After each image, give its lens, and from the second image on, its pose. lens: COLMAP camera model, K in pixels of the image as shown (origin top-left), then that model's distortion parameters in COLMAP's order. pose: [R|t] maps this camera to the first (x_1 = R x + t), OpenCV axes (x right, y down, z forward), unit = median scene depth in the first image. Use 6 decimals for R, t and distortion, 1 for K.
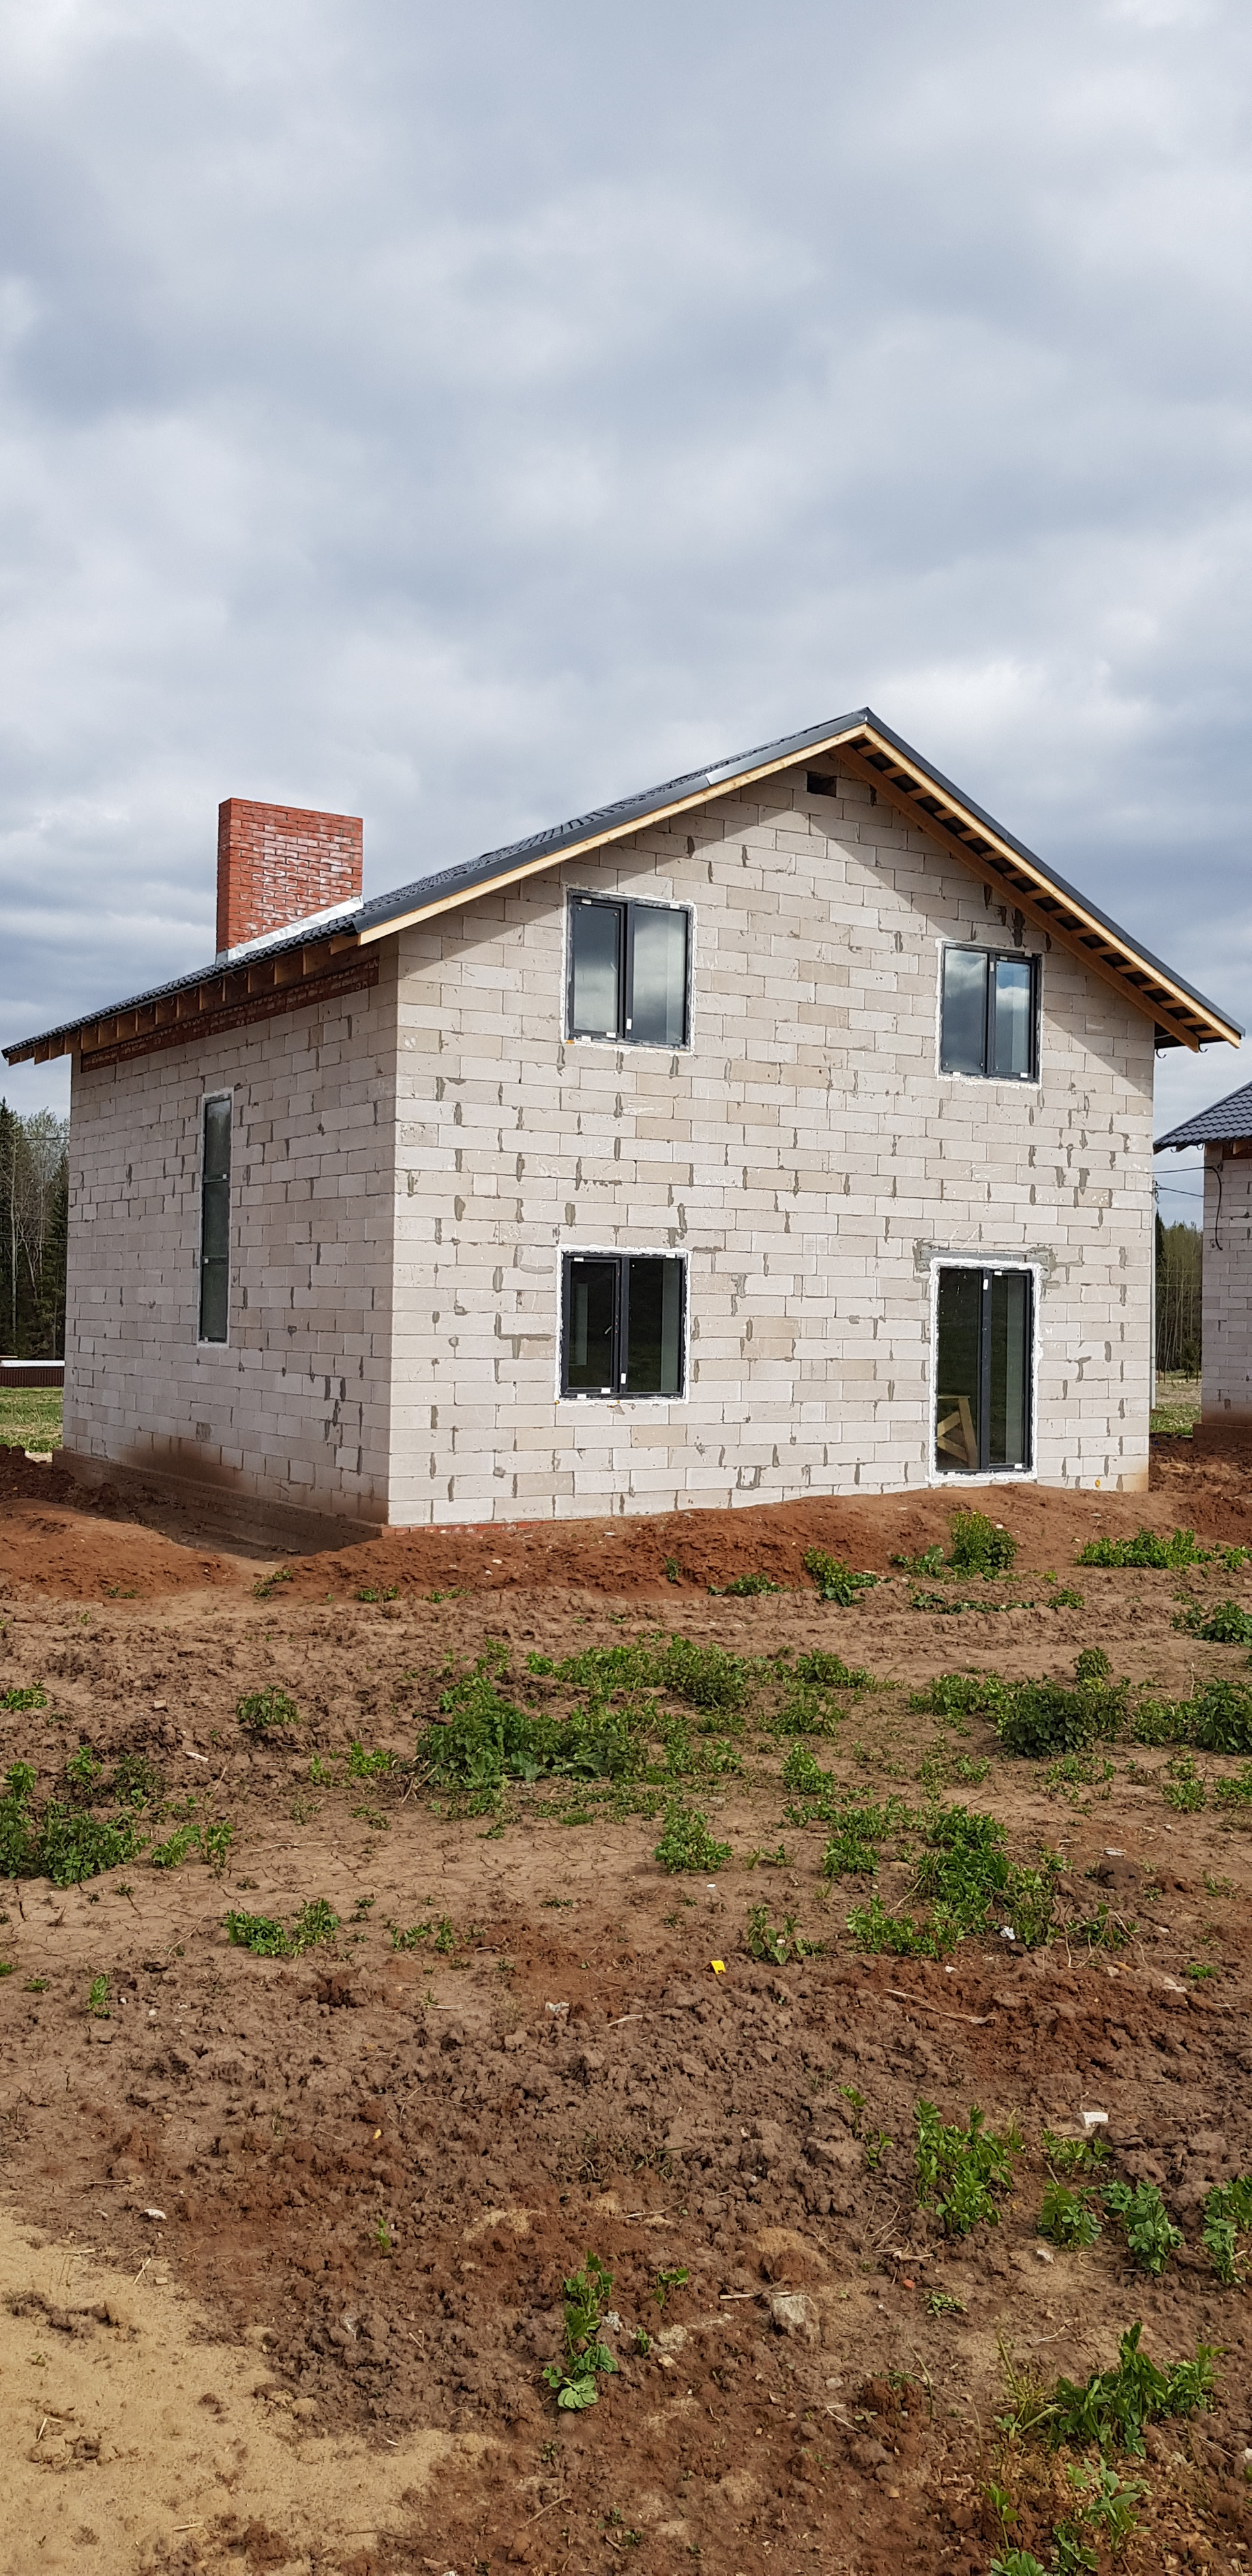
lens RADIAL K [[2018.3, 0, 620.8], [0, 2018.3, 1294.8], [0, 0, 1]] dist [0.052885, -0.066342]
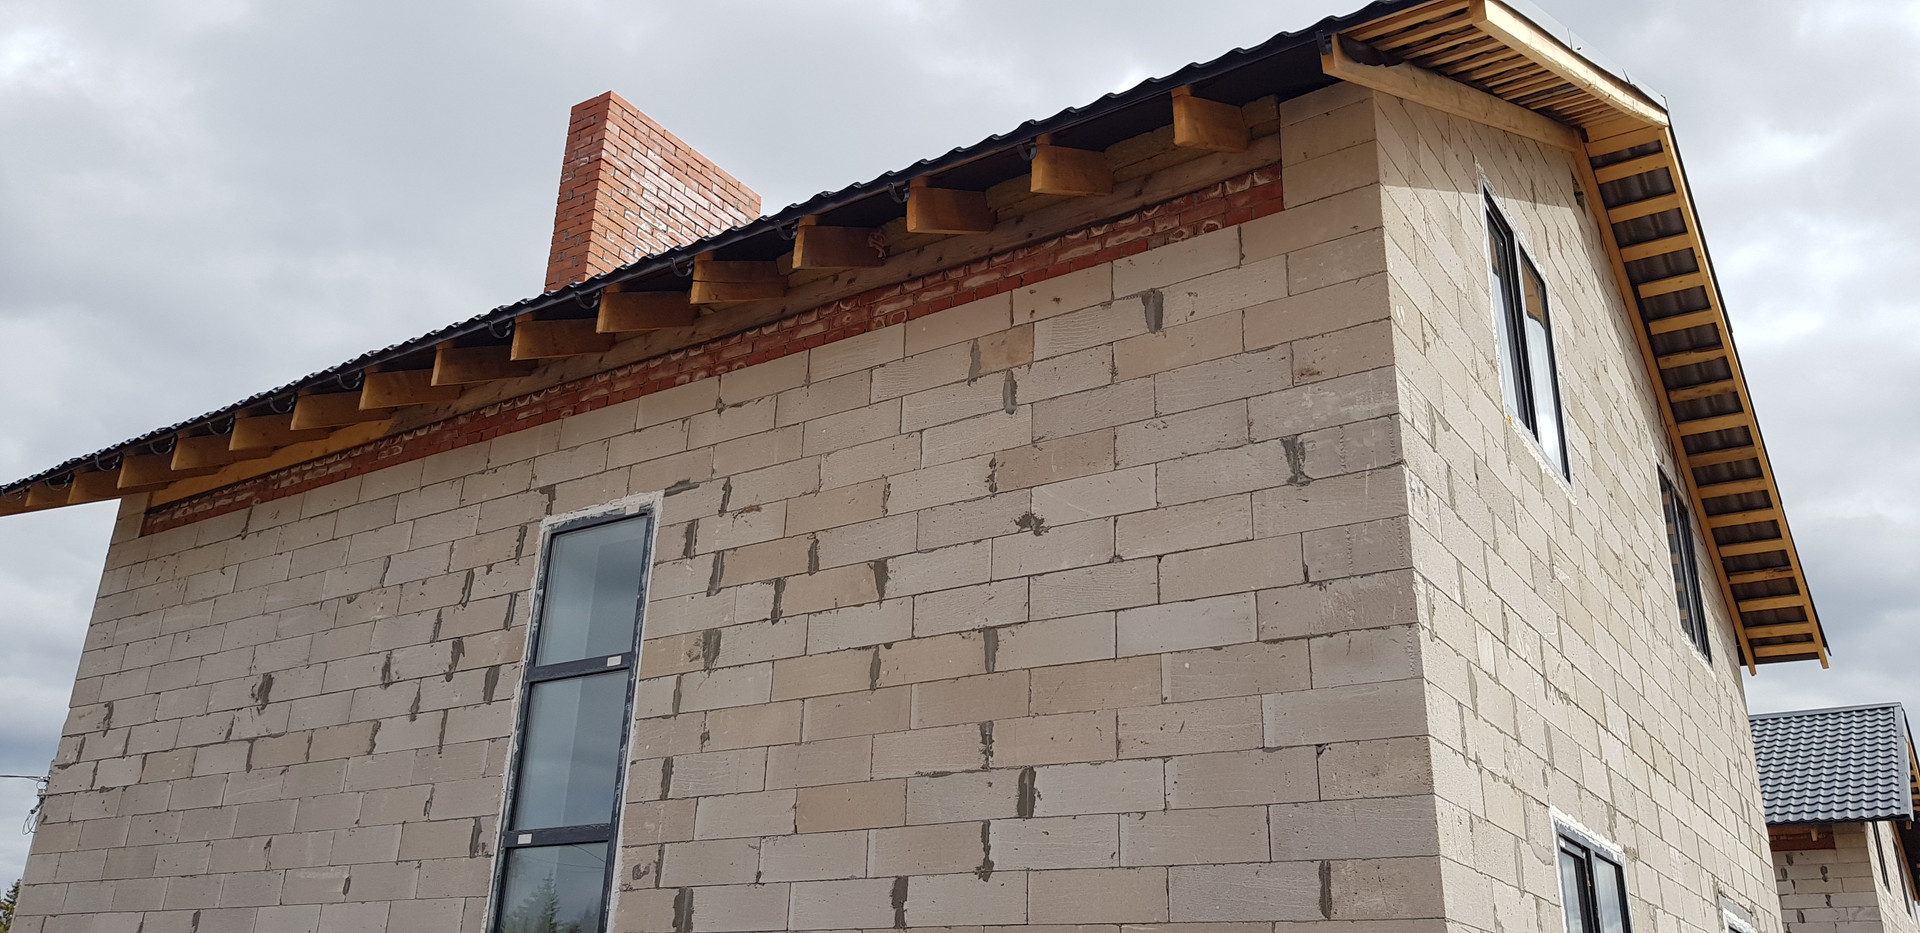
lens RADIAL K [[1504.4, 0, 951.1], [0, 1504.4, 466.5], [0, 0, 1]] dist [0.052885, -0.066342]
pose [[0.907145, 0.165920, 0.386729, -0.305957], [-0.018316, 0.933687, -0.357620, 0.030747], [-0.420420, 0.317330, 0.850029, 0.716940]]
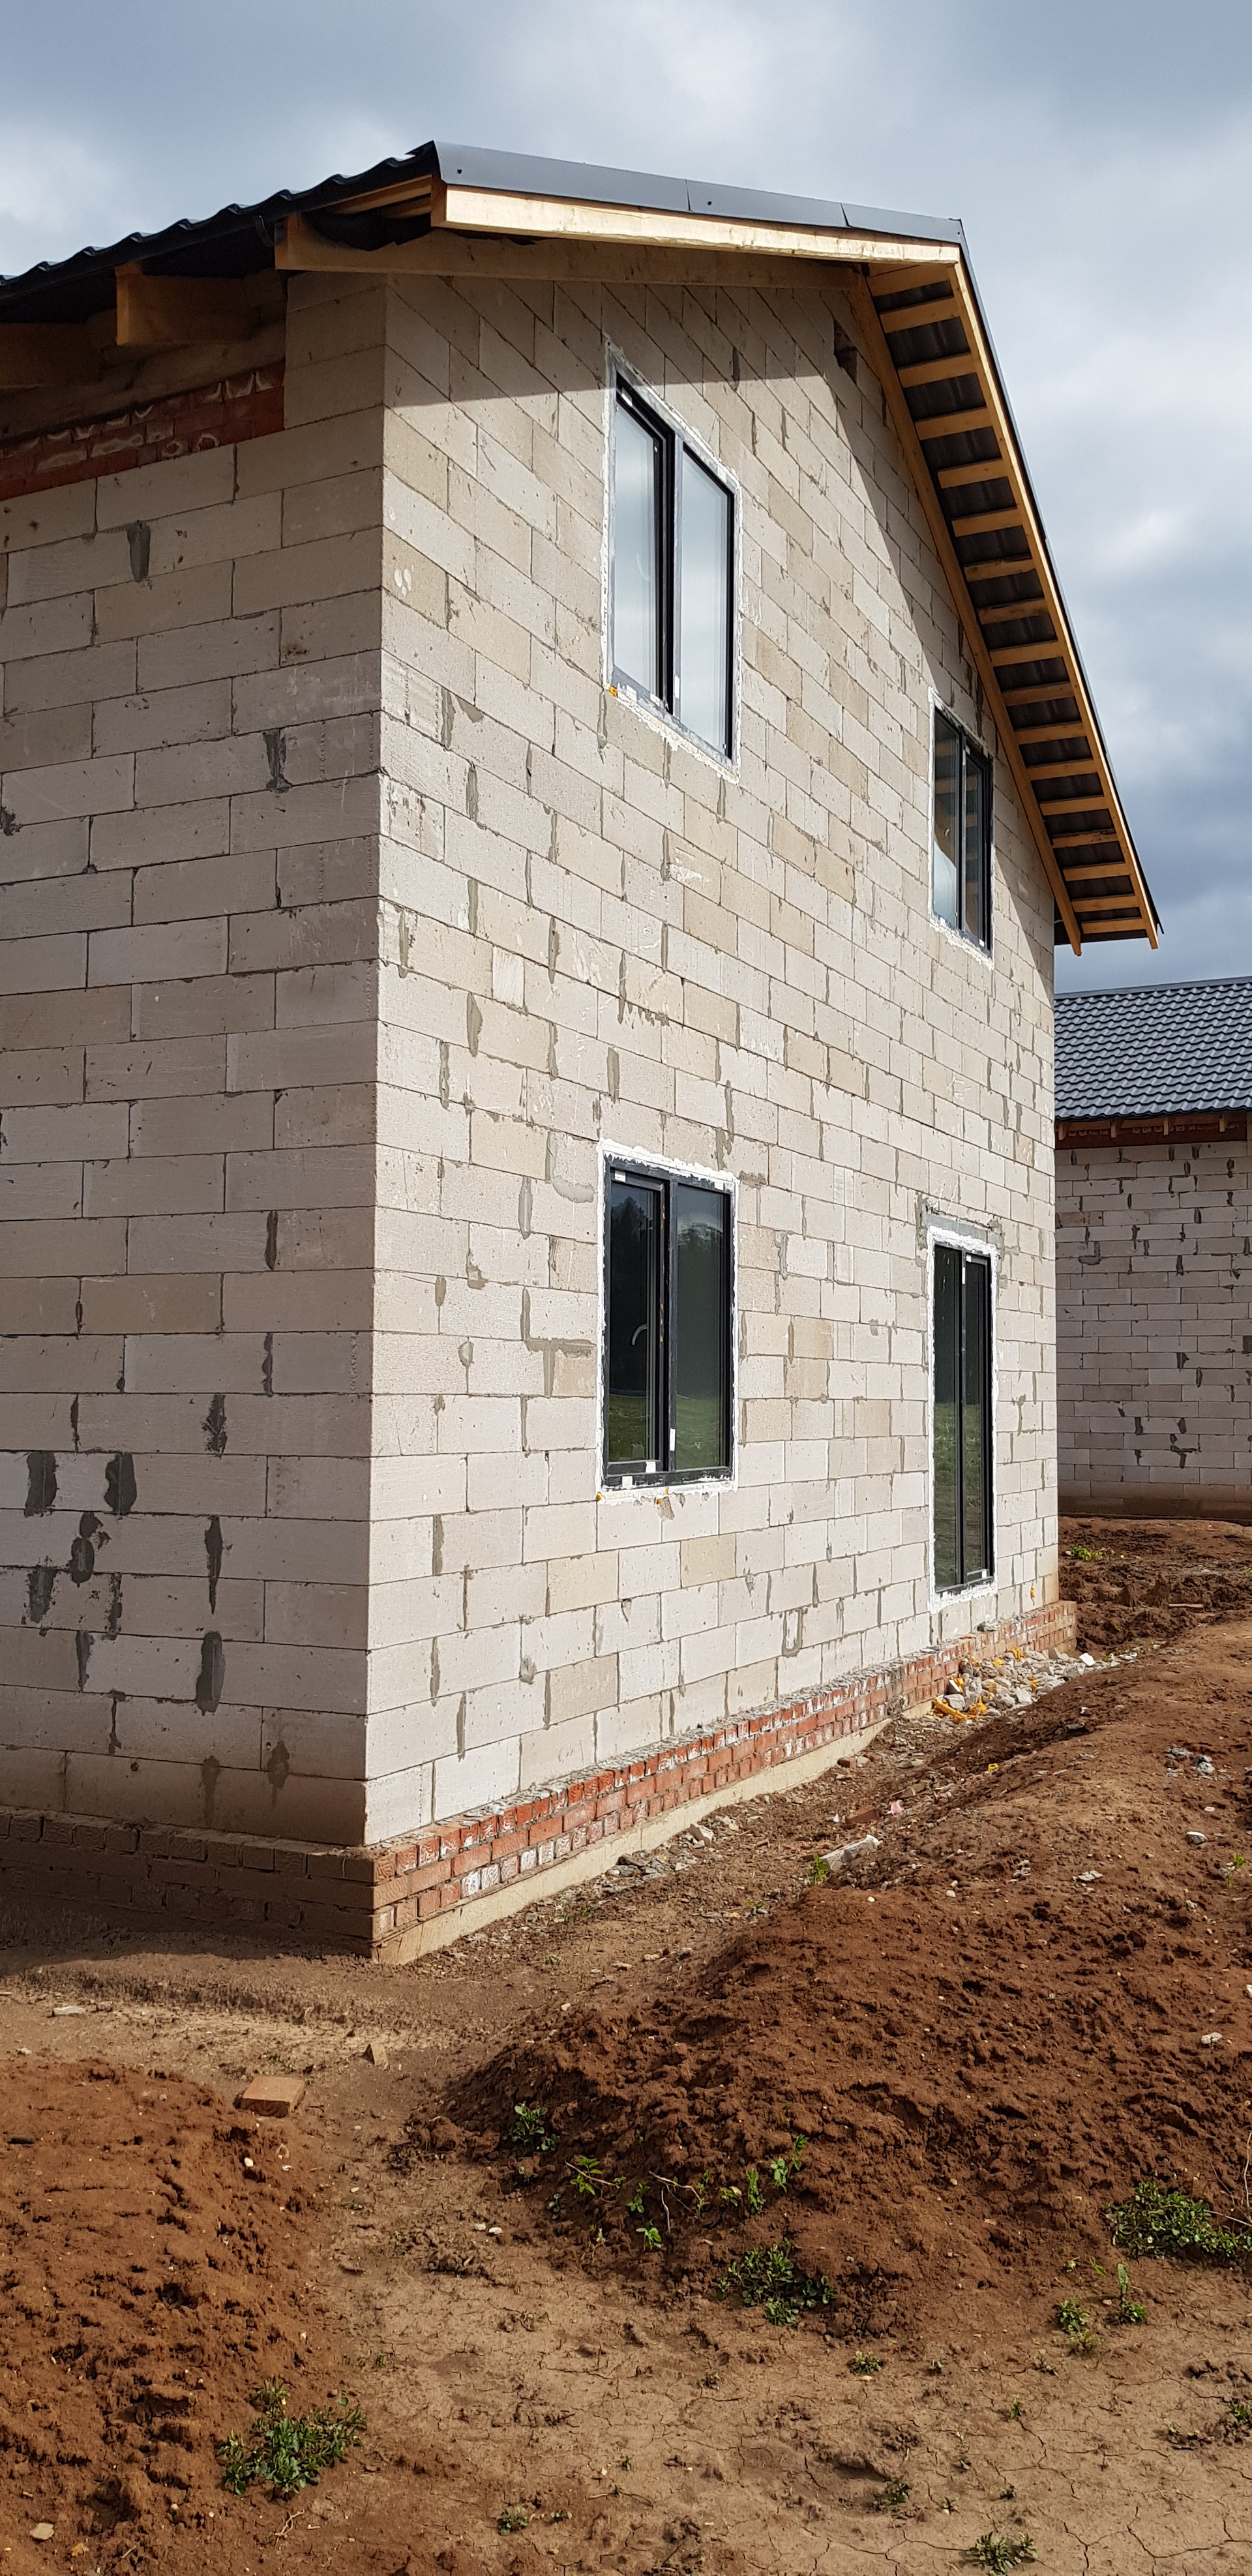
lens RADIAL K [[2018.3, 0, 626.6], [0, 2018.3, 1280.4], [0, 0, 1]] dist [0.052885, -0.066342]
pose [[0.836393, 0.017067, 0.547865, -0.263813], [0.010937, 0.998797, -0.047811, 0.027021], [-0.548022, 0.045981, 0.835199, 0.617943]]
